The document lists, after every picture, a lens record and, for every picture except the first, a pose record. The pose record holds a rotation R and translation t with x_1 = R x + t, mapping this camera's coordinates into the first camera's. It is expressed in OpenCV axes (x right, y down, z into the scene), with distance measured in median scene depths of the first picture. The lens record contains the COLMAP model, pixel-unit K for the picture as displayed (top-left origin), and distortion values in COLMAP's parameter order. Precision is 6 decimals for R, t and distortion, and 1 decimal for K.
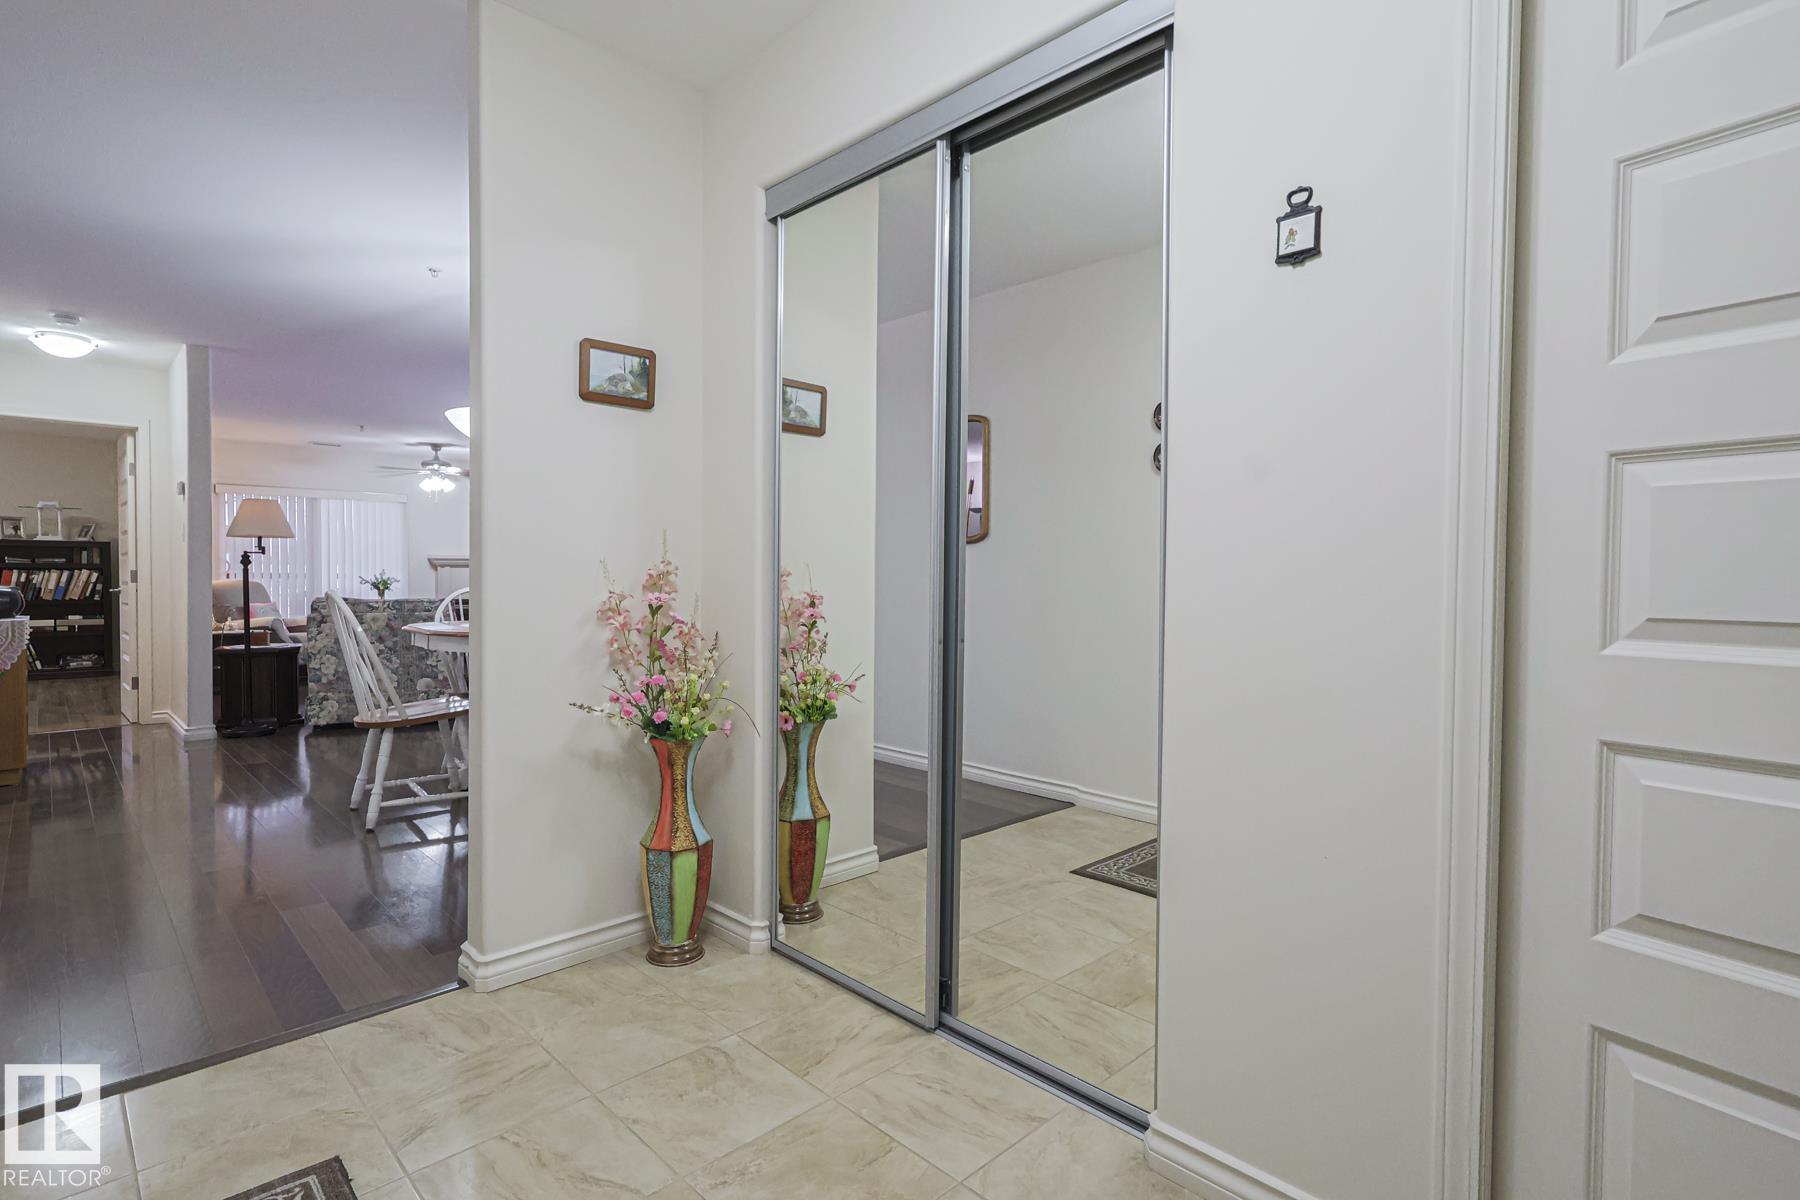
lens RADIAL K [[882.7, 0, 902.5], [0, 882.7, 603.5], [0, 0, 1]] dist [-0.001830, 0.002362]
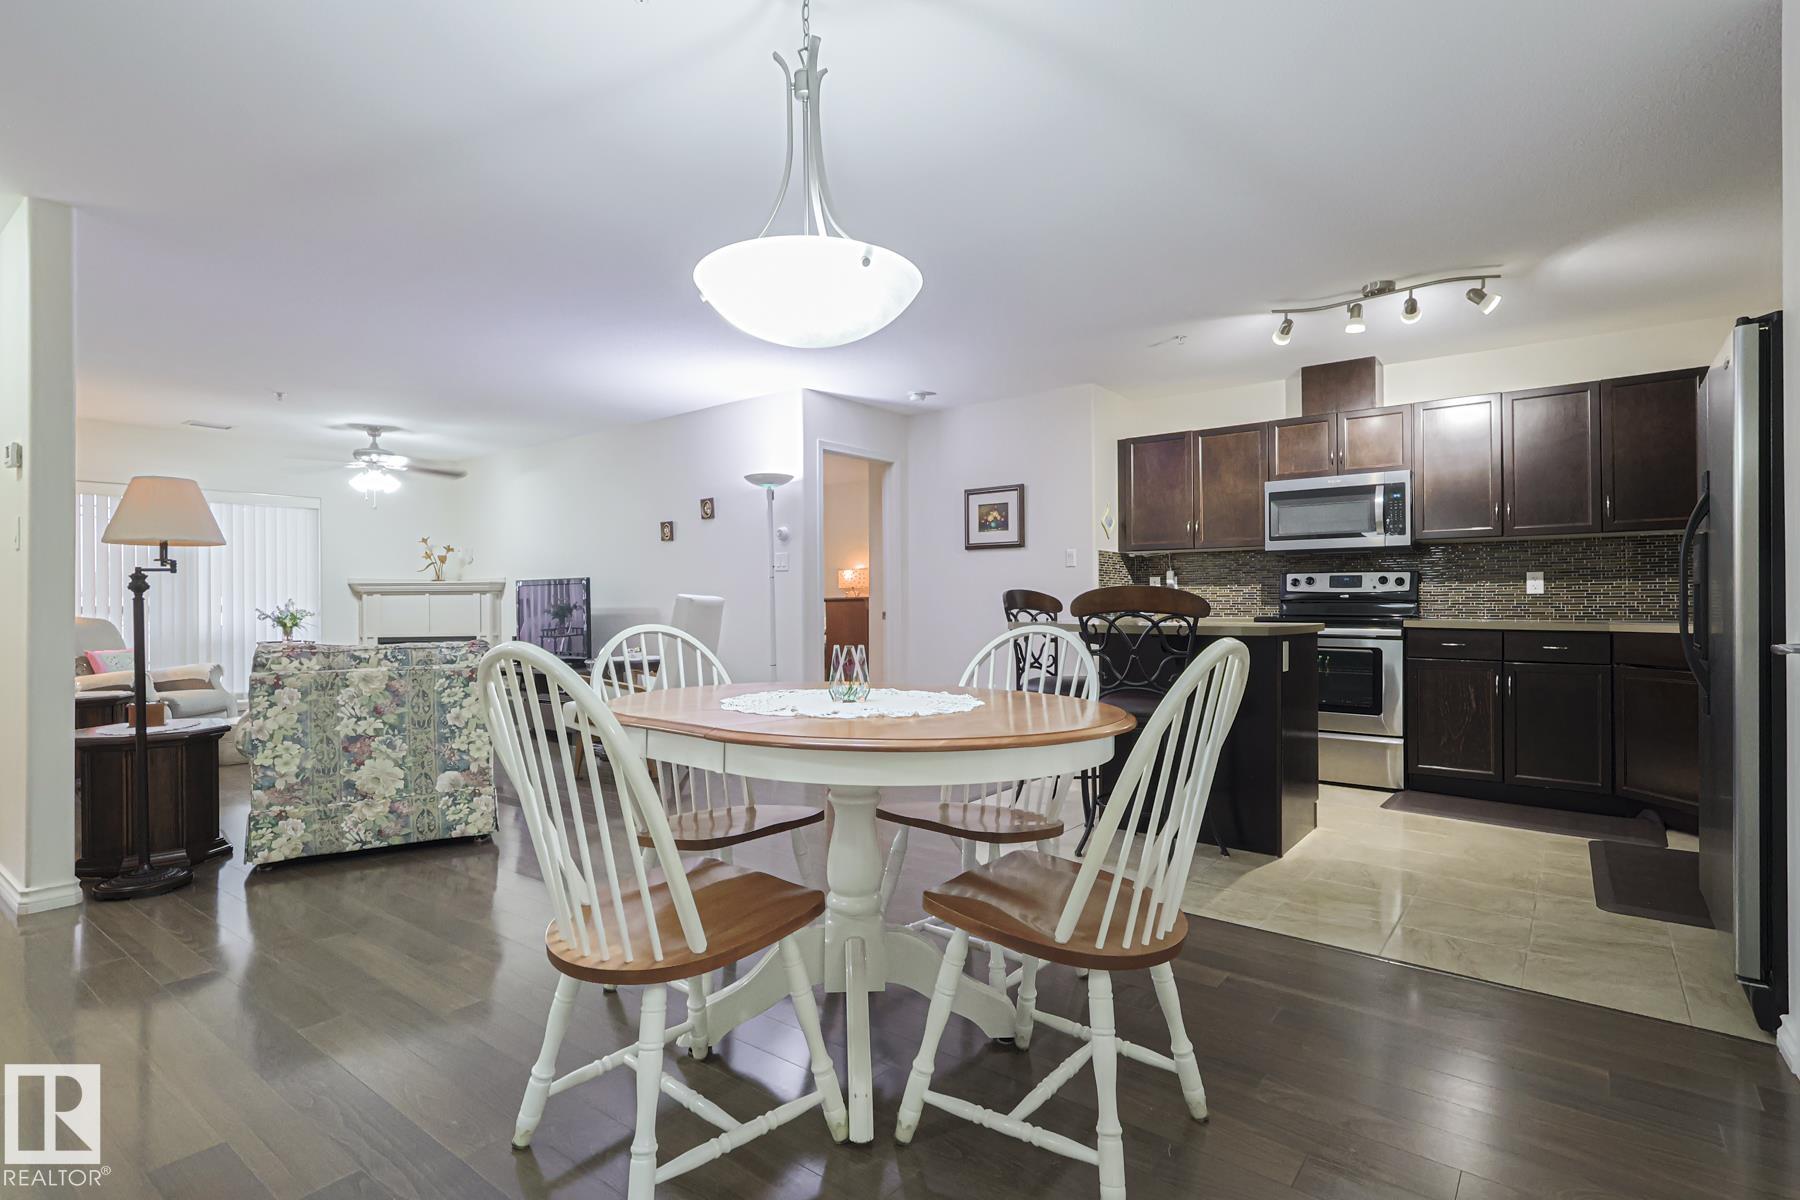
lens RADIAL K [[882.7, 0, 896.0], [0, 882.7, 600.9], [0, 0, 1]] dist [-0.001830, 0.002362]
pose [[0.990305, -0.013353, 0.138270, -0.324840], [0.017500, 0.999432, -0.028814, -0.012096], [-0.137806, 0.030954, 0.989975, 0.351781]]
